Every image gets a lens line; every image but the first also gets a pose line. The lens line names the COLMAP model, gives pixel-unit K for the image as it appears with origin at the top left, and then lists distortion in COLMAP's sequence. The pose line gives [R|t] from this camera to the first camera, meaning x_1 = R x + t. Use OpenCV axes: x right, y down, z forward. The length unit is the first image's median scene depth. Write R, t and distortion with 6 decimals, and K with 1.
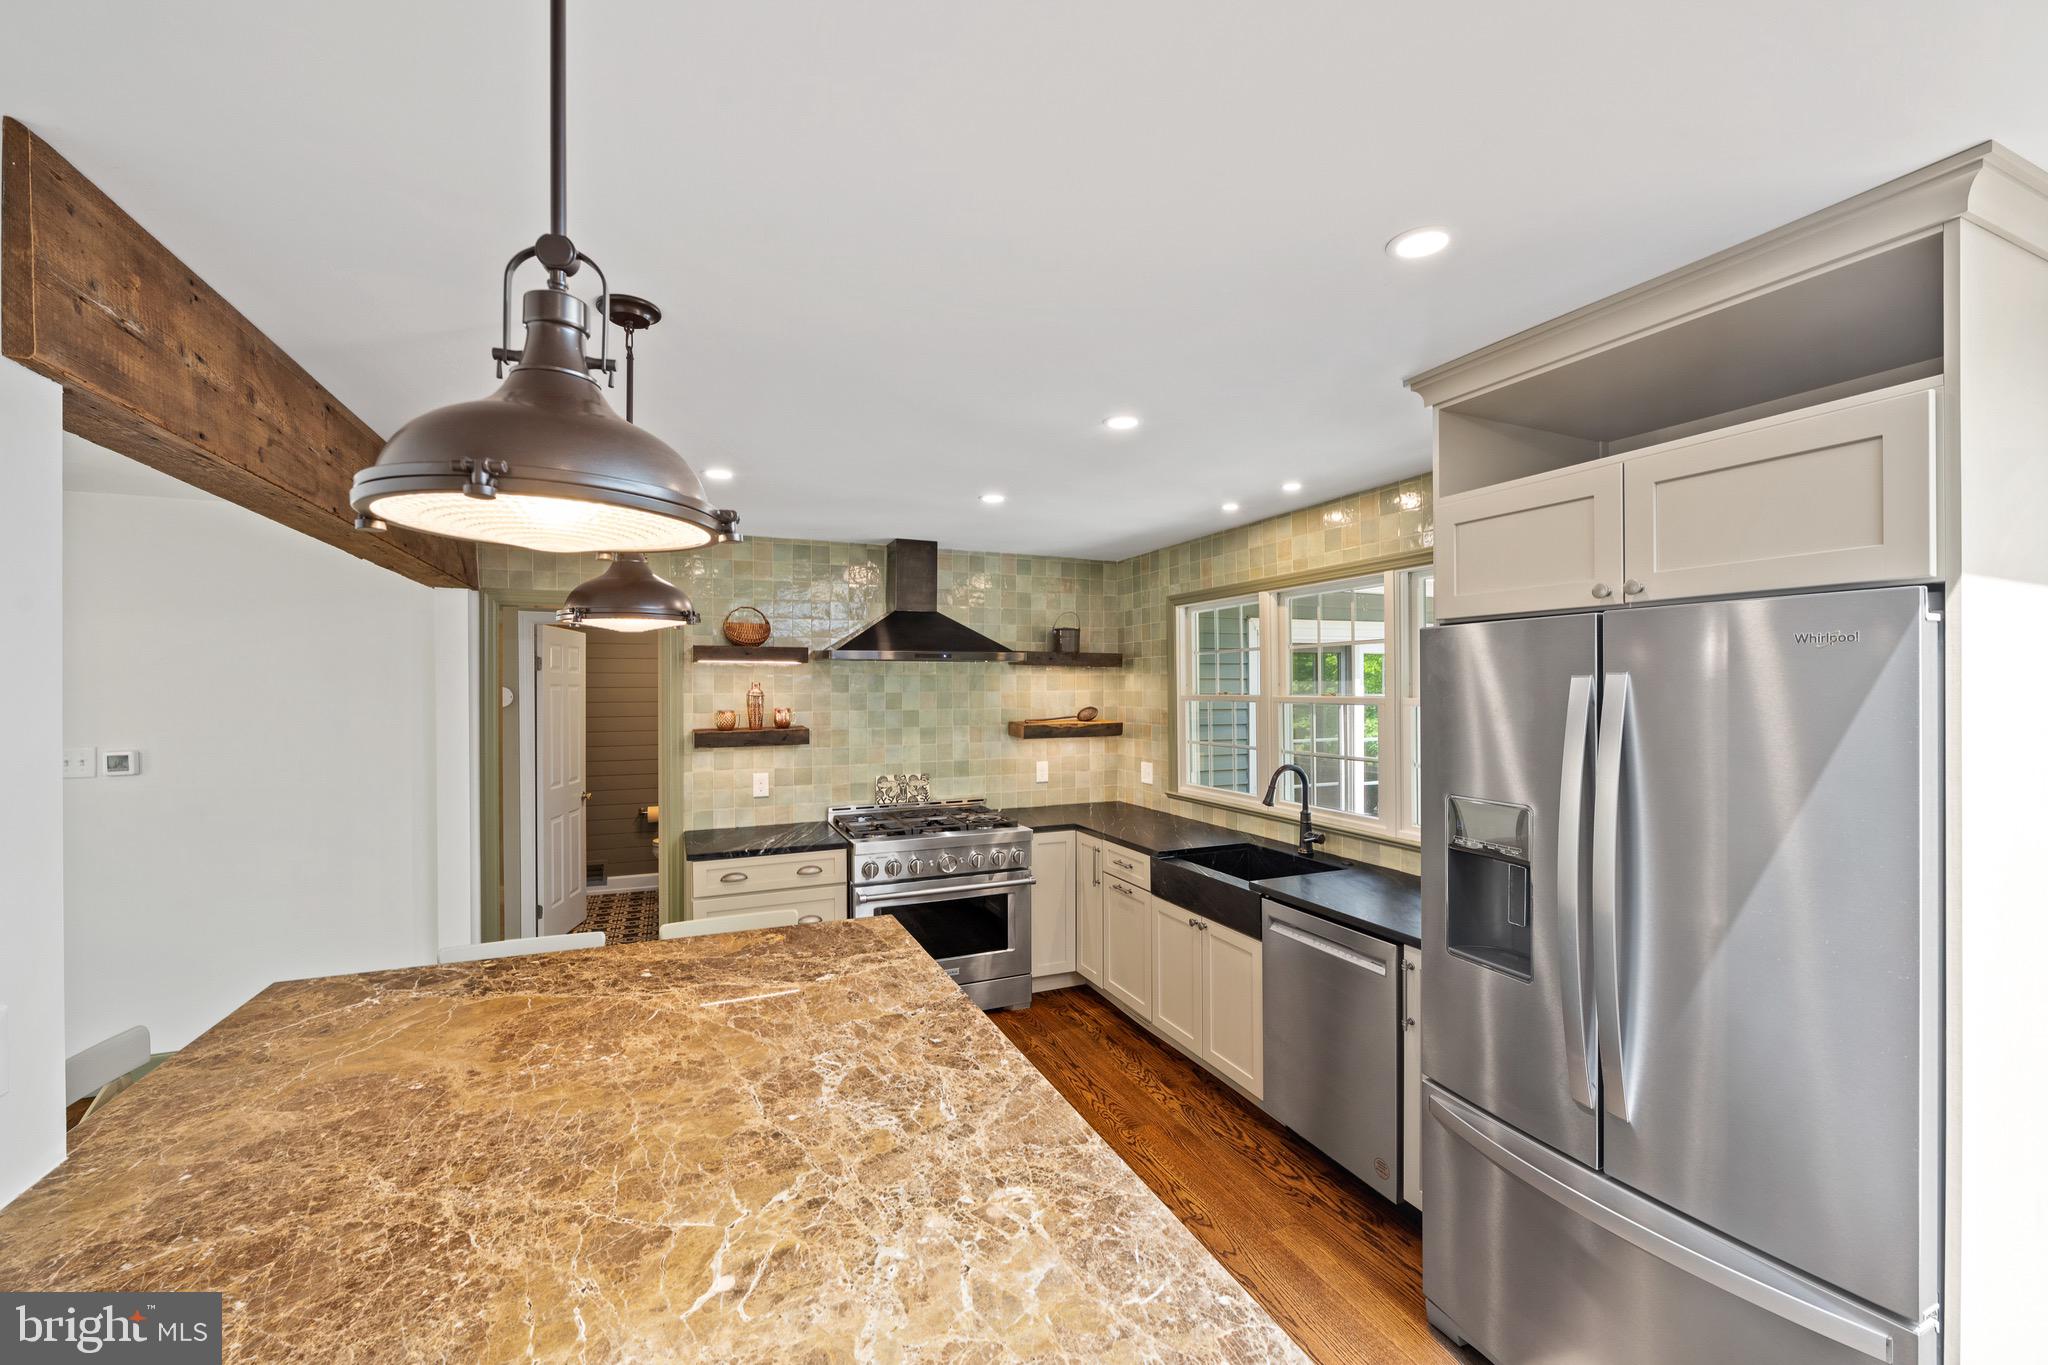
lens RADIAL K [[825.2, 0, 1021.8], [0, 825.2, 675.7], [0, 0, 1]] dist [-0.013804, 0.001558]
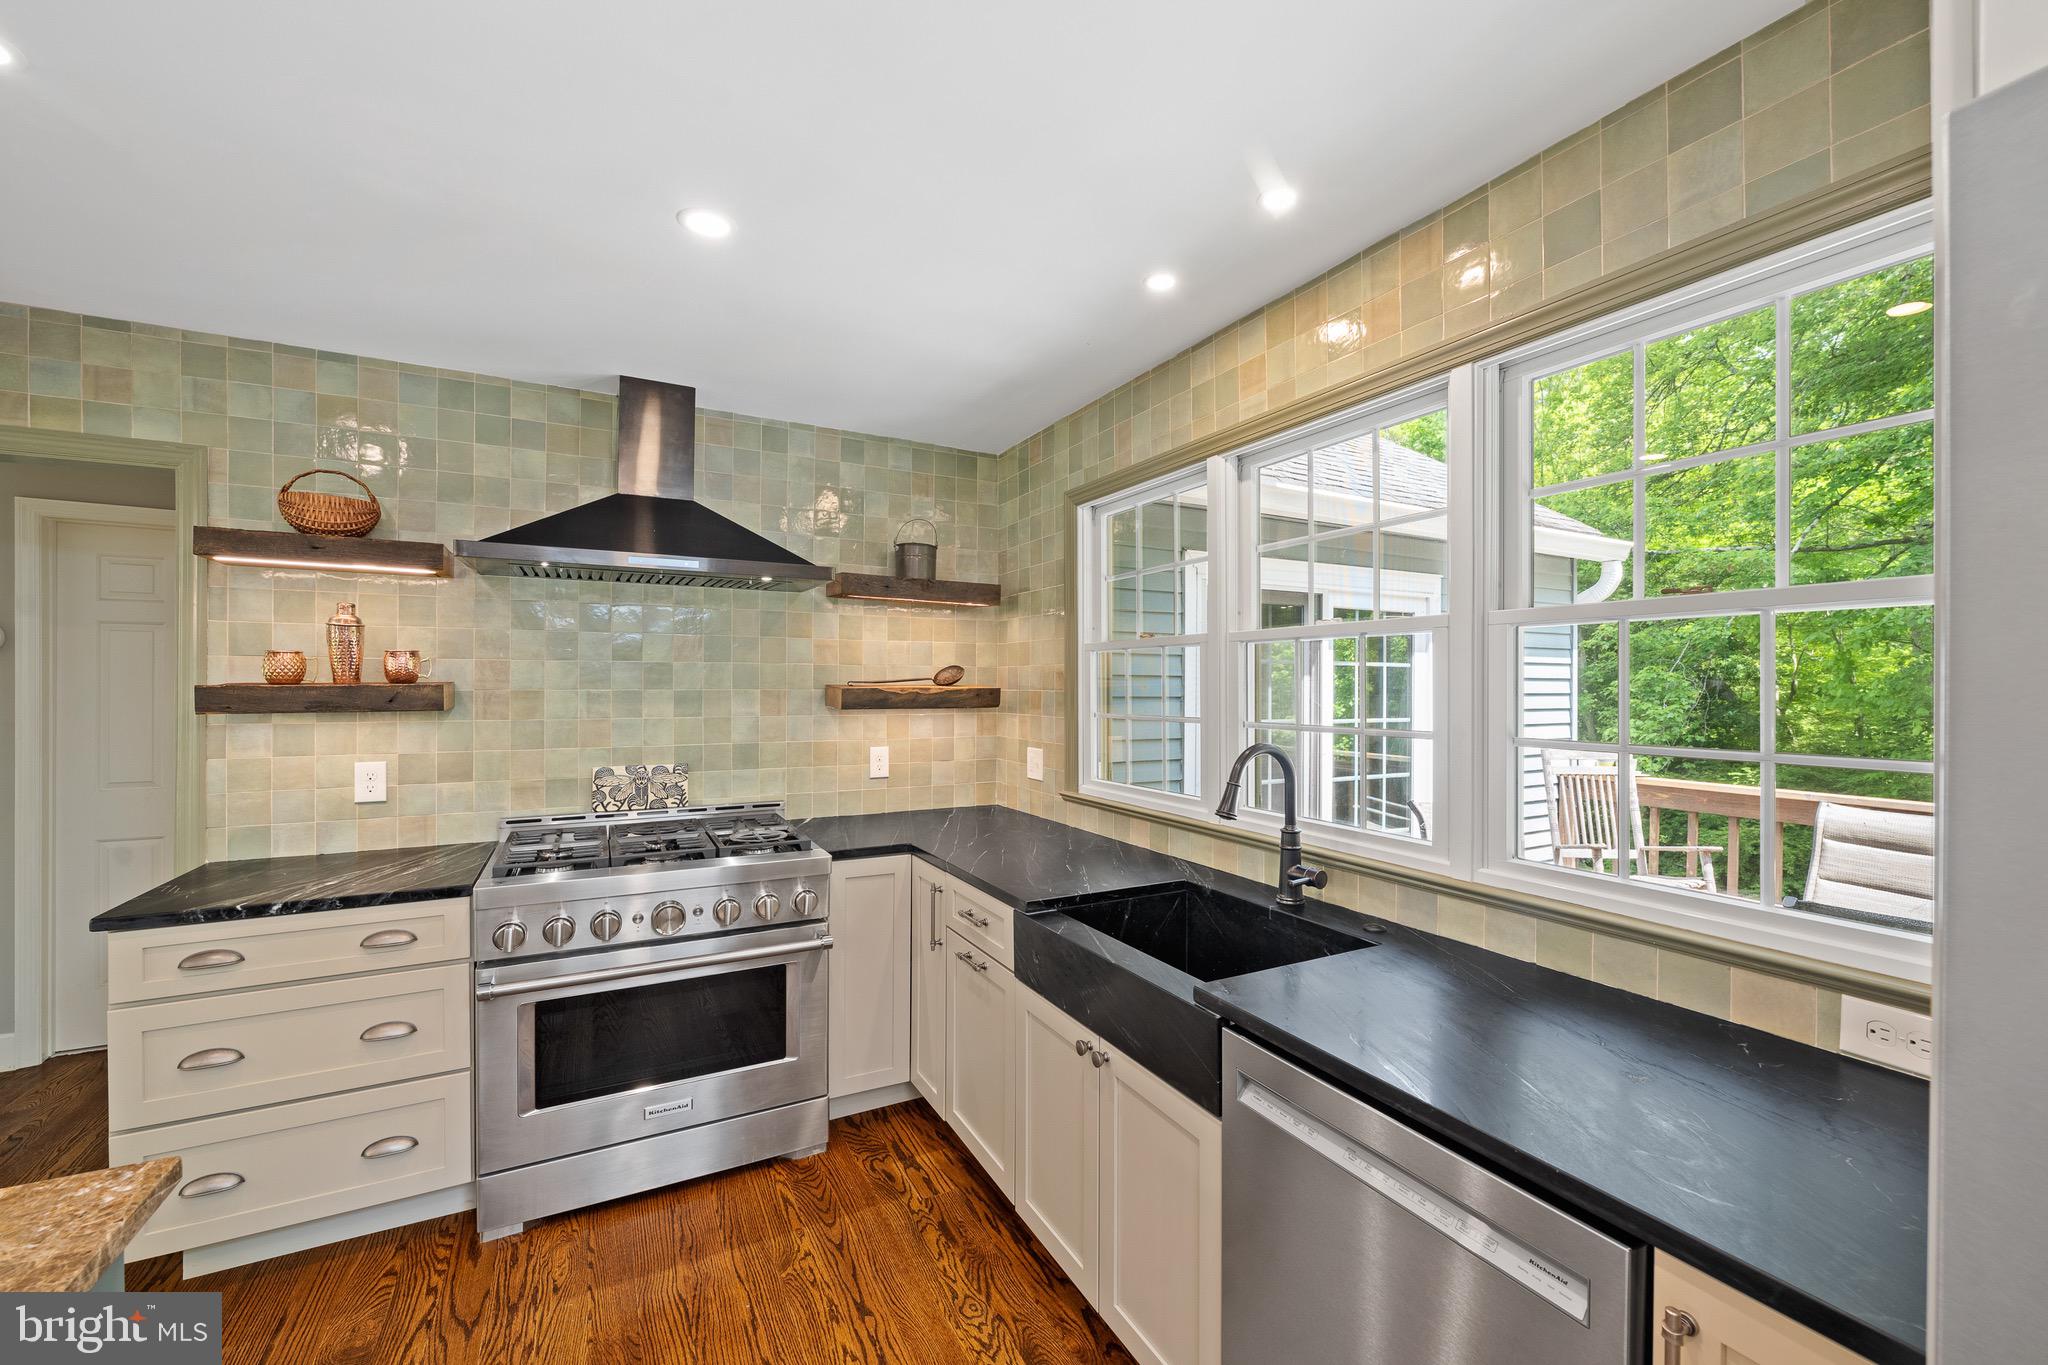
lens RADIAL K [[825.2, 0, 1022.3], [0, 825.2, 674.0], [0, 0, 1]] dist [-0.013804, 0.001558]
pose [[0.996523, 0.009077, 0.082817, 0.099103], [-0.009089, 0.999959, -0.000228, 0.052948], [-0.082815, -0.000525, 0.996565, 0.388794]]
